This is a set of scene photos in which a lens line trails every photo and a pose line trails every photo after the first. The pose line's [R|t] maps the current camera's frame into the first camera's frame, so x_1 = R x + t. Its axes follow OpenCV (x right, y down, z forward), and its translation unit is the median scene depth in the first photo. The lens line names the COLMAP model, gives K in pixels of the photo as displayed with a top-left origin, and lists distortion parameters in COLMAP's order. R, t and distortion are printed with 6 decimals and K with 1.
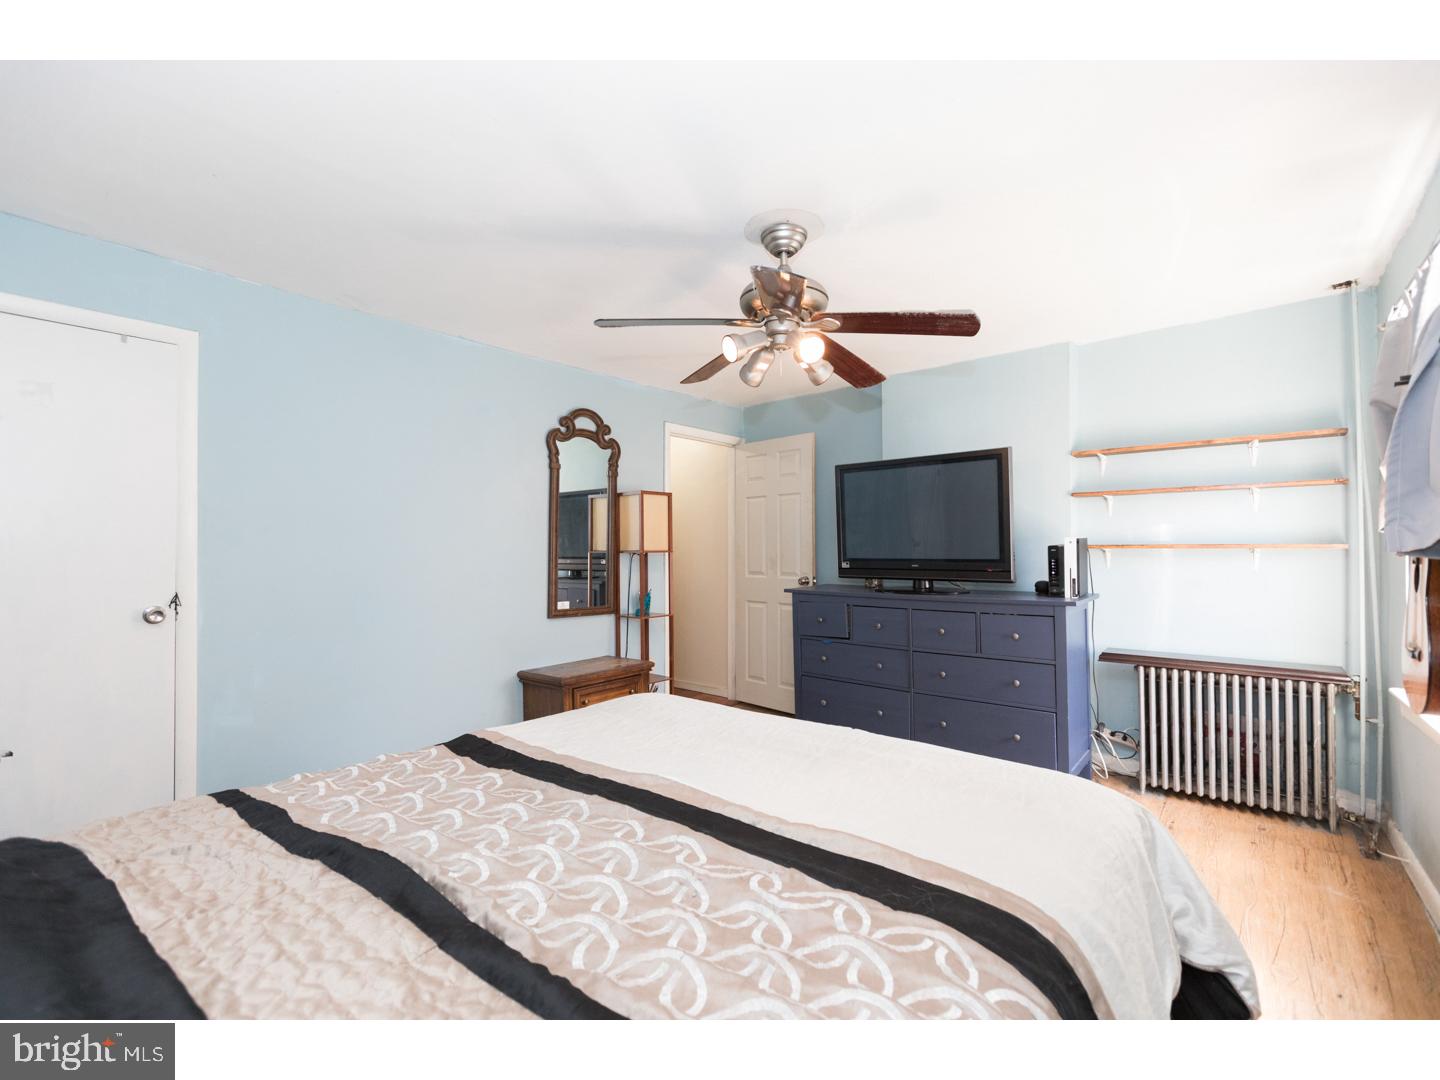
lens RADIAL K [[635.2, 0, 726.7], [0, 635.2, 539.2], [0, 0, 1]] dist [-0.007268, 0.000172]
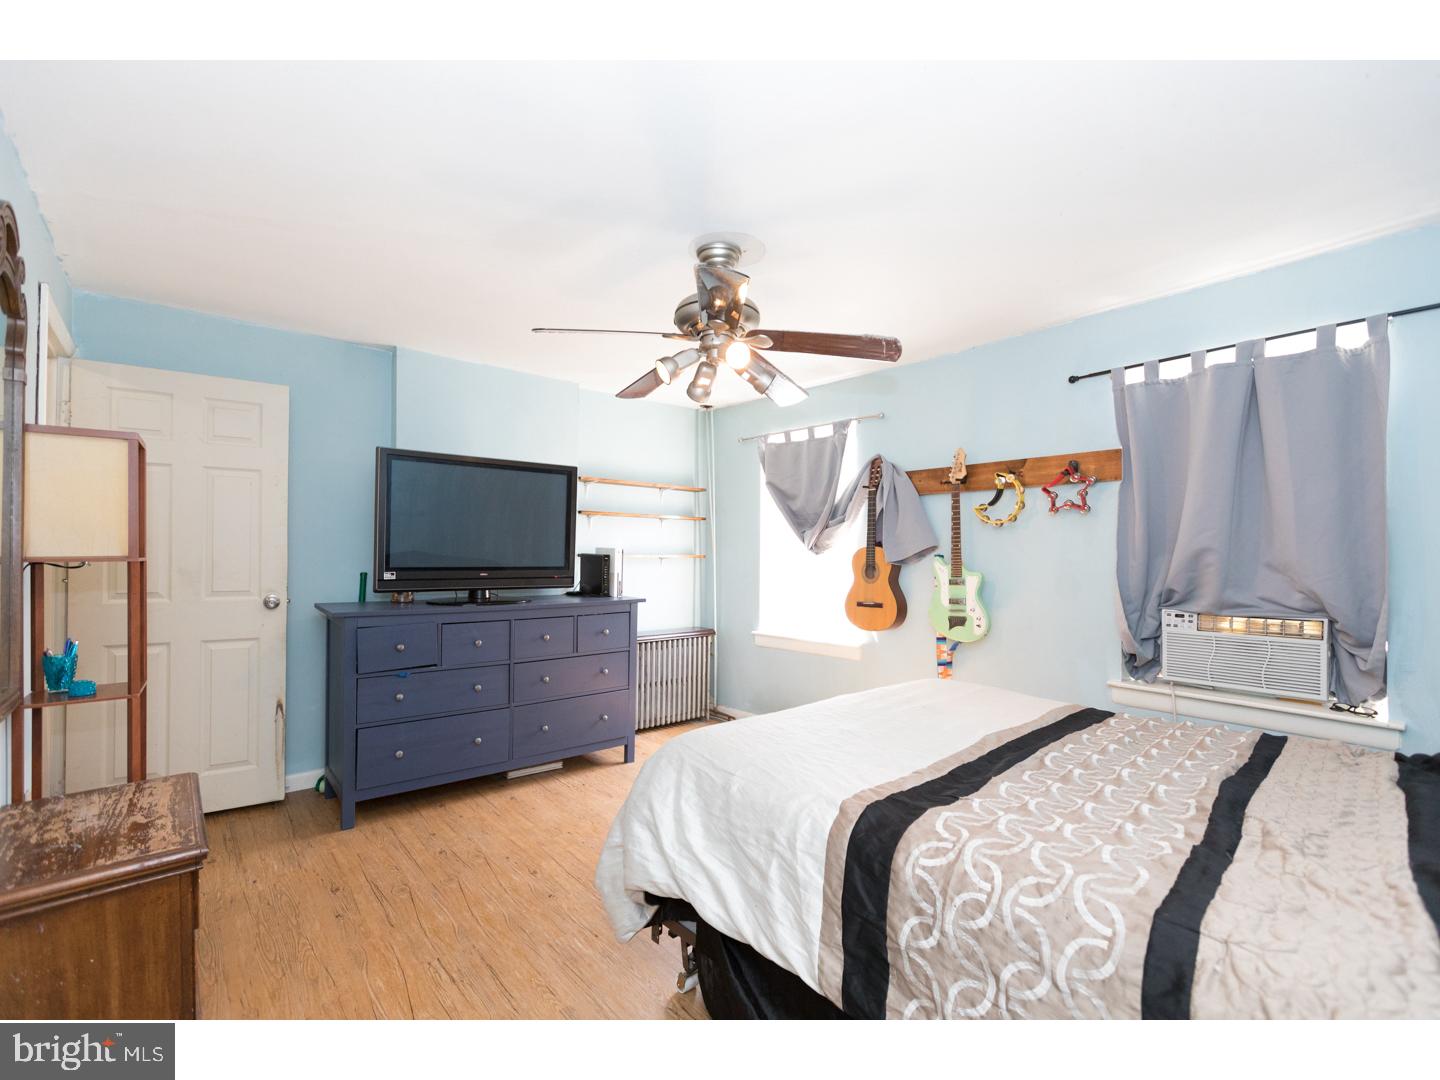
lens RADIAL K [[635.2, 0, 727.0], [0, 635.2, 561.9], [0, 0, 1]] dist [-0.007268, 0.000172]
pose [[0.162522, -0.001748, 0.986703, -0.560597], [-0.023828, 0.999700, 0.005696, 0.010256], [-0.986417, -0.024437, 0.162432, 0.504221]]
